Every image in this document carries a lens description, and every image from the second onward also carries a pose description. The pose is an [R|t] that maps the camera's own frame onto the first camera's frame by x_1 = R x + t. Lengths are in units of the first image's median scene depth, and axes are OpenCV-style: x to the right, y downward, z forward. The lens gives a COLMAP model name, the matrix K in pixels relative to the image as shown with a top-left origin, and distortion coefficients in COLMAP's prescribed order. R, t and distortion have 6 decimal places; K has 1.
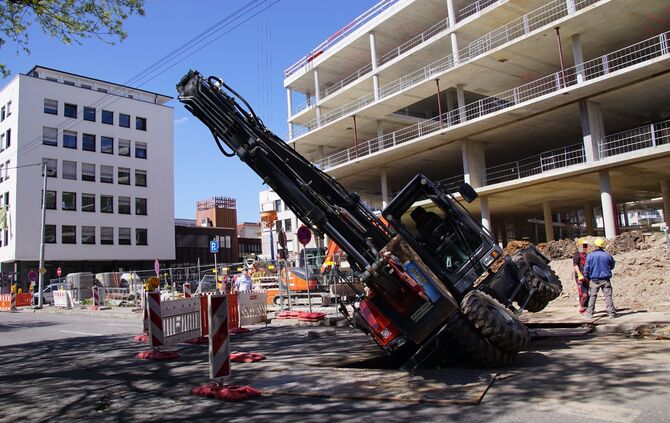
lens RADIAL K [[545.4, 0, 343.4], [0, 545.4, 212.8], [0, 0, 1]] dist [-0.123122, 0.085274]
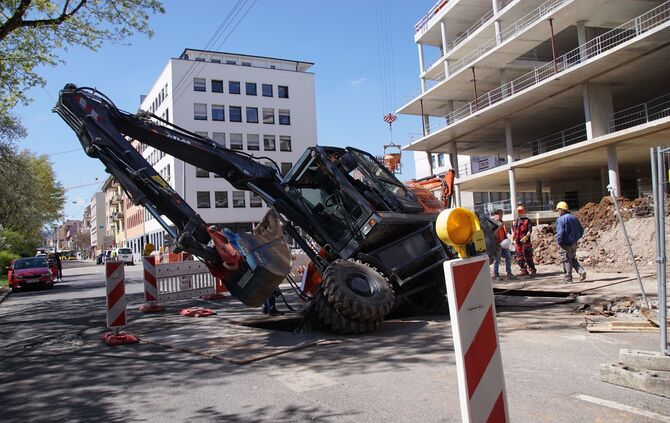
lens RADIAL K [[545.4, 0, 324.3], [0, 545.4, 219.1], [0, 0, 1]] dist [-0.123122, 0.085274]
pose [[0.940852, -0.017105, -0.338386, 0.105272], [0.048224, 0.995318, 0.083769, -0.004161], [0.335369, -0.095133, 0.937271, 0.002832]]
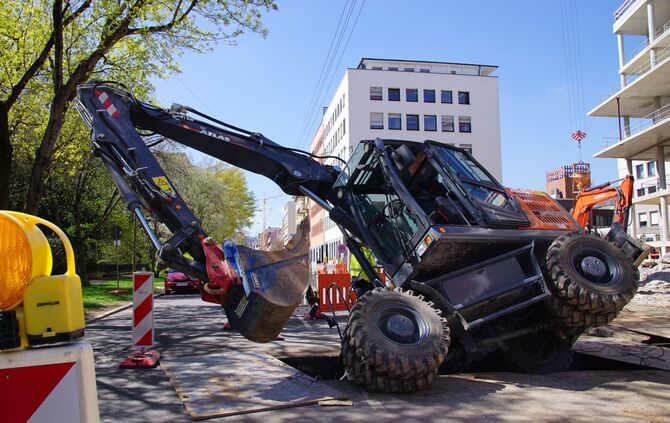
lens RADIAL K [[545.4, 0, 313.7], [0, 545.4, 230.9], [0, 0, 1]] dist [-0.123122, 0.085274]
pose [[0.758348, 0.007070, -0.651812, 0.125371], [0.048781, 0.996522, 0.067562, 0.000893], [0.650023, -0.083031, 0.755365, 0.065734]]
